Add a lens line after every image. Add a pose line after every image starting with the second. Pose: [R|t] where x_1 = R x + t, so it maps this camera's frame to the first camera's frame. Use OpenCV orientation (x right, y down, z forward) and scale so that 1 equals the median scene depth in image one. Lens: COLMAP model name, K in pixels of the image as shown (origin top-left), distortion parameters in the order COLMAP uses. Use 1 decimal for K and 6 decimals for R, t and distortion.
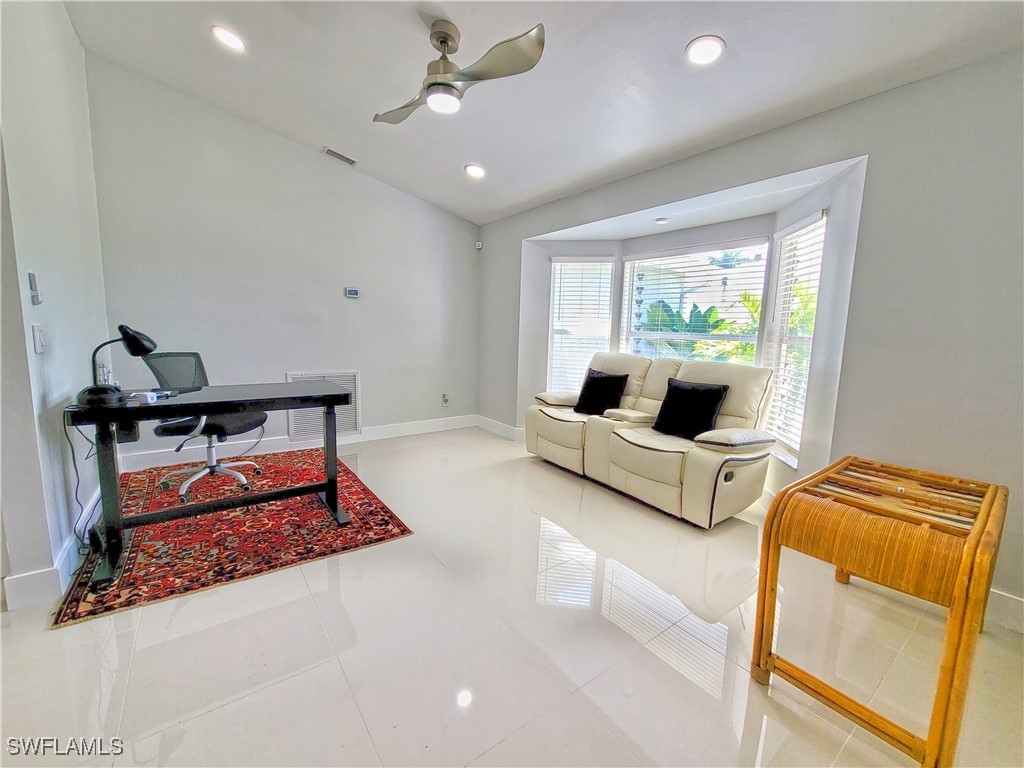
lens RADIAL K [[420.7, 0, 510.0], [0, 420.7, 381.4], [0, 0, 1]] dist [0.000666, 0.000293]
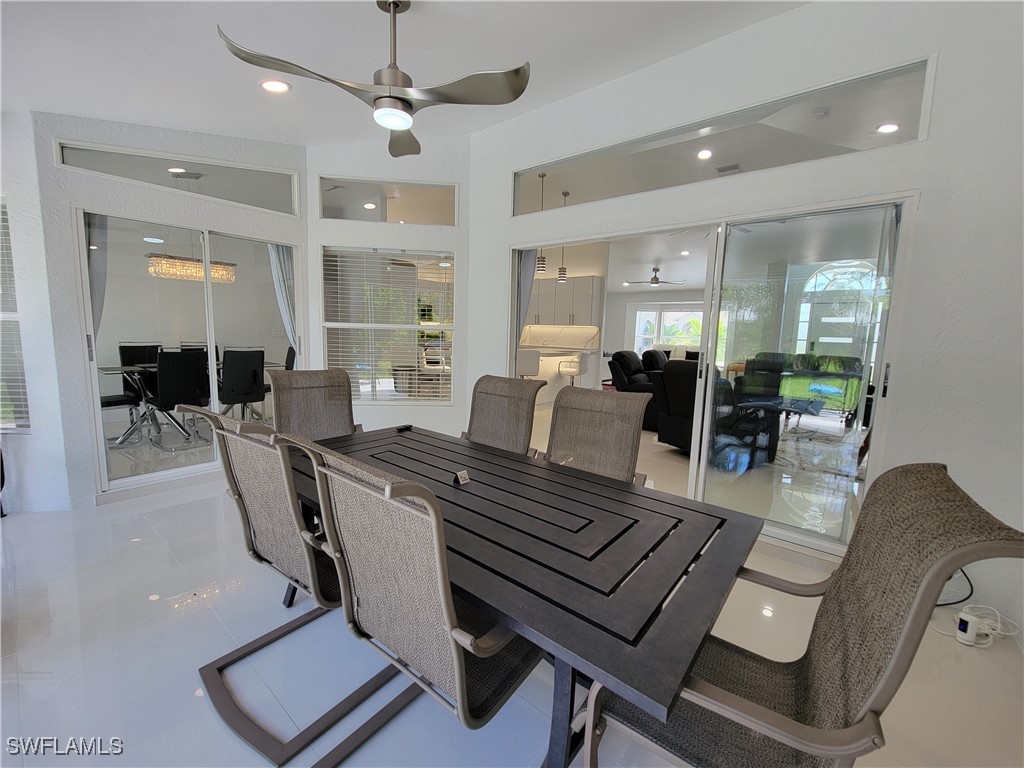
lens RADIAL K [[420.7, 0, 510.0], [0, 420.7, 381.4], [0, 0, 1]] dist [0.000666, 0.000293]
pose [[0.966660, -0.026801, 0.254656, -1.881642], [0.028120, 0.999603, -0.001541, 0.209619], [-0.254514, 0.008650, 0.967030, -1.928976]]
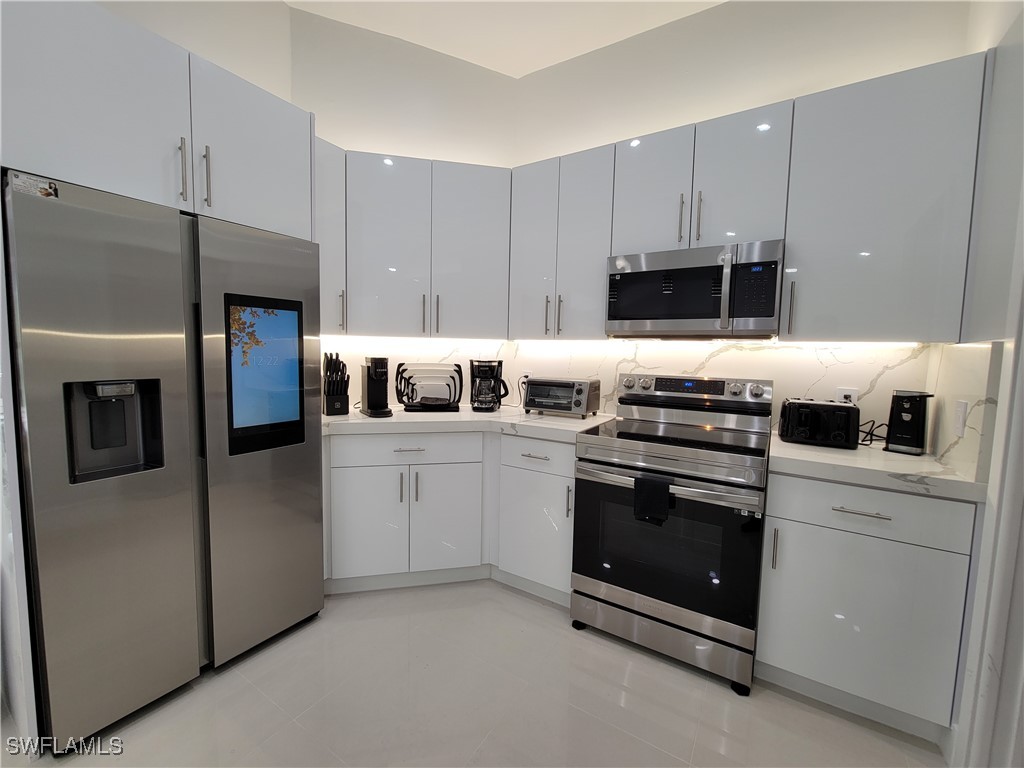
lens RADIAL K [[420.7, 0, 510.0], [0, 420.7, 381.4], [0, 0, 1]] dist [0.000666, 0.000293]
pose [[0.372118, 0.060423, -0.926217, -1.252862], [-0.135321, 0.990749, 0.010266, -0.153241], [0.918268, 0.121517, 0.376852, 0.701875]]
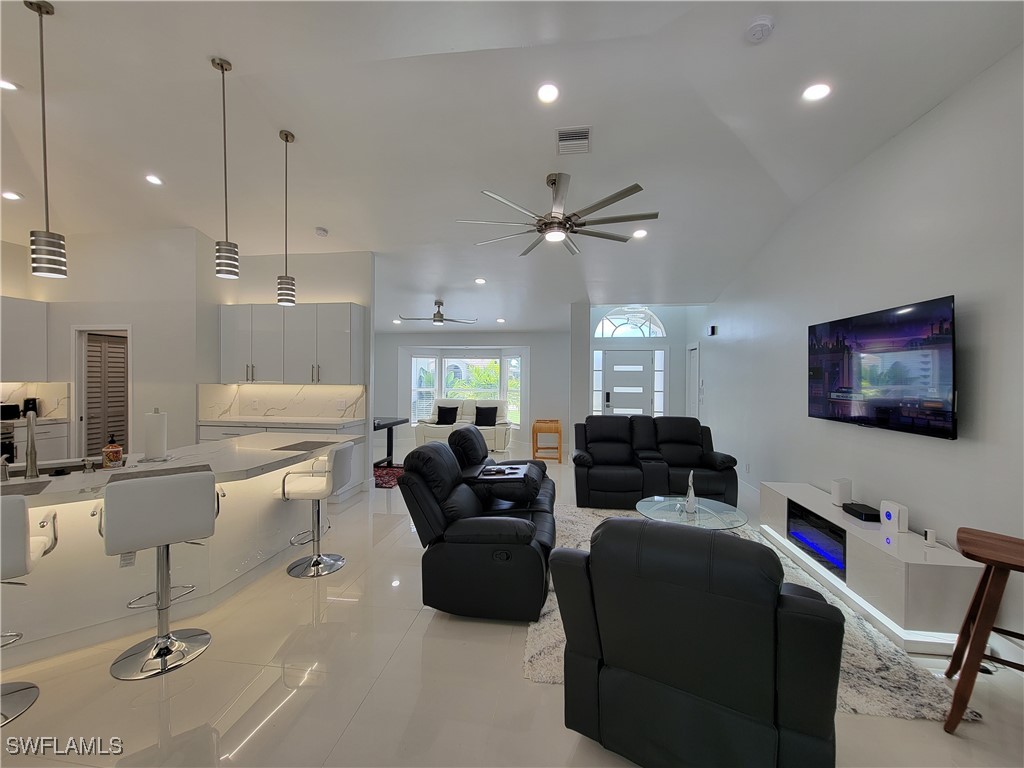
lens RADIAL K [[420.7, 0, 510.0], [0, 420.7, 381.4], [0, 0, 1]] dist [0.000666, 0.000293]
pose [[0.685787, -0.027197, 0.727294, -1.457852], [0.105054, 0.992535, -0.061943, 0.024906], [-0.720180, 0.118885, 0.683525, -1.040588]]
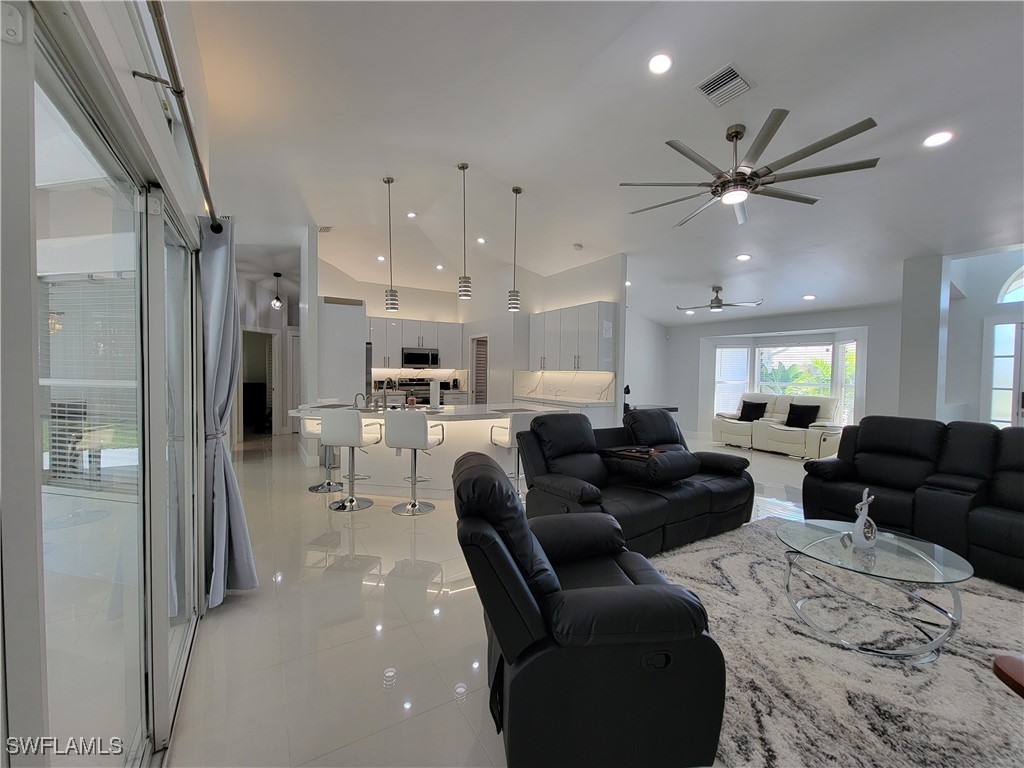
lens RADIAL K [[419.5, 0, 512.5], [0, 419.5, 383.5], [0, 0, 1]] dist [-0.002093, -0.000074]
pose [[0.997111, -0.009320, -0.075382, -0.958000], [0.001531, 0.994708, -0.102734, 0.118812], [0.075941, 0.102322, 0.991848, -1.387026]]
